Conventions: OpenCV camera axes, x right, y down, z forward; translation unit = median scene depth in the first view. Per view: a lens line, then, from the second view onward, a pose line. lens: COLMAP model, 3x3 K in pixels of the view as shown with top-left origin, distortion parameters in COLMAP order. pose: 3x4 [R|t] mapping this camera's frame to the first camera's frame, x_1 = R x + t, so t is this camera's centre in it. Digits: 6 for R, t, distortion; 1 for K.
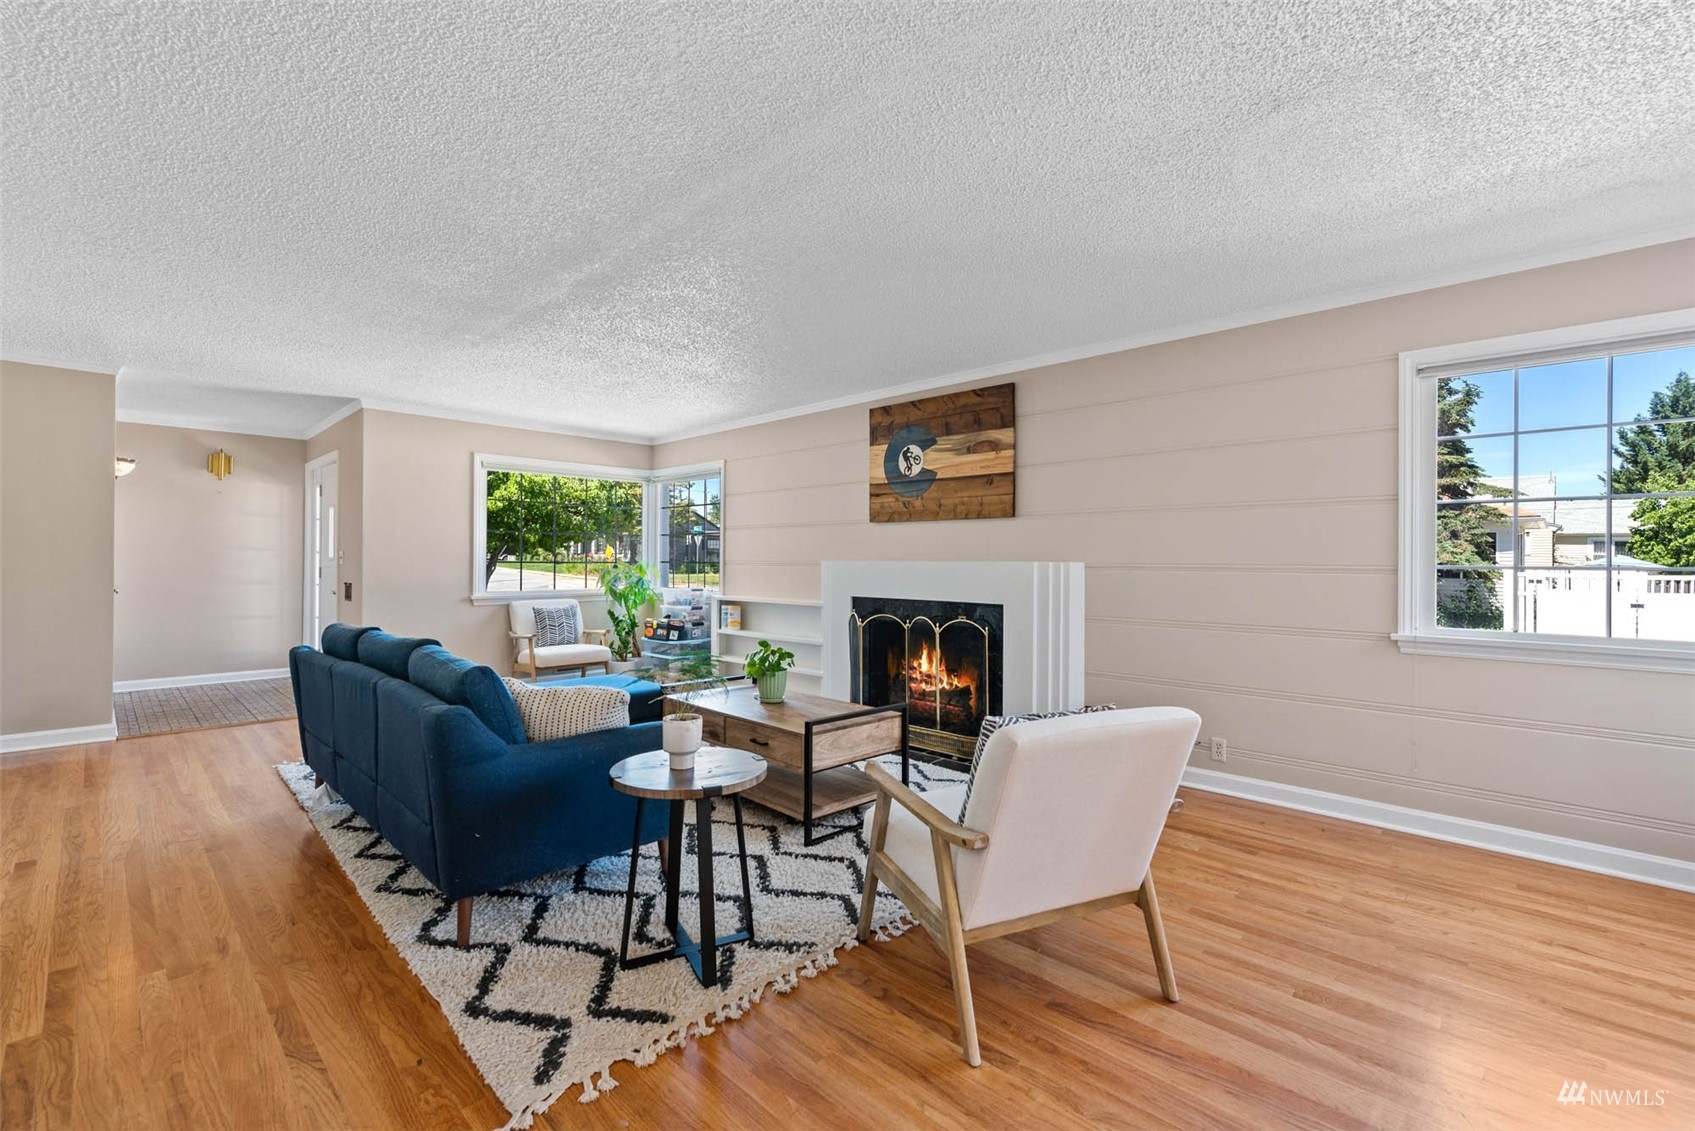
lens RADIAL K [[735.4, 0, 858.9], [0, 735.4, 566.5], [0, 0, 1]] dist [0.002086, -0.000602]
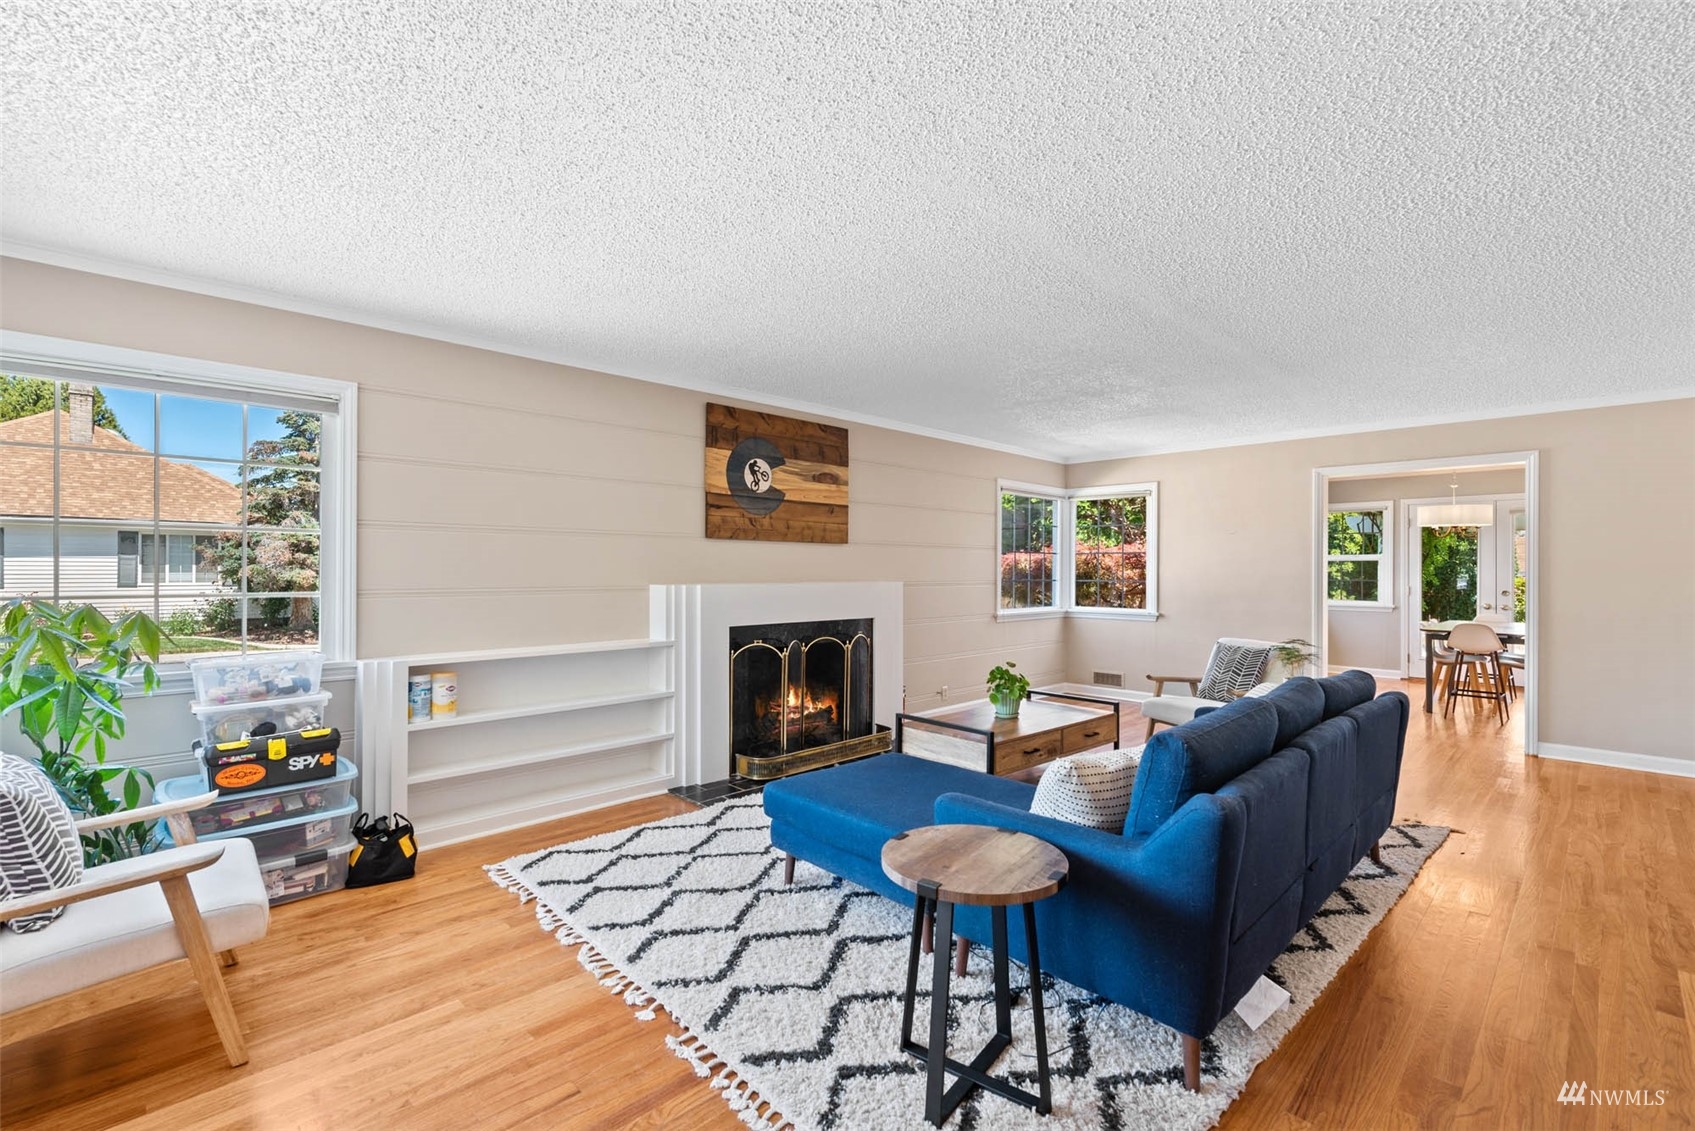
lens RADIAL K [[735.4, 0, 858.7], [0, 735.4, 566.1], [0, 0, 1]] dist [0.002086, -0.000602]
pose [[0.033908, -0.009488, 0.999380, -0.888220], [-0.004222, 0.999945, 0.009636, -0.039218], [-0.999416, -0.004546, 0.033866, 0.864317]]
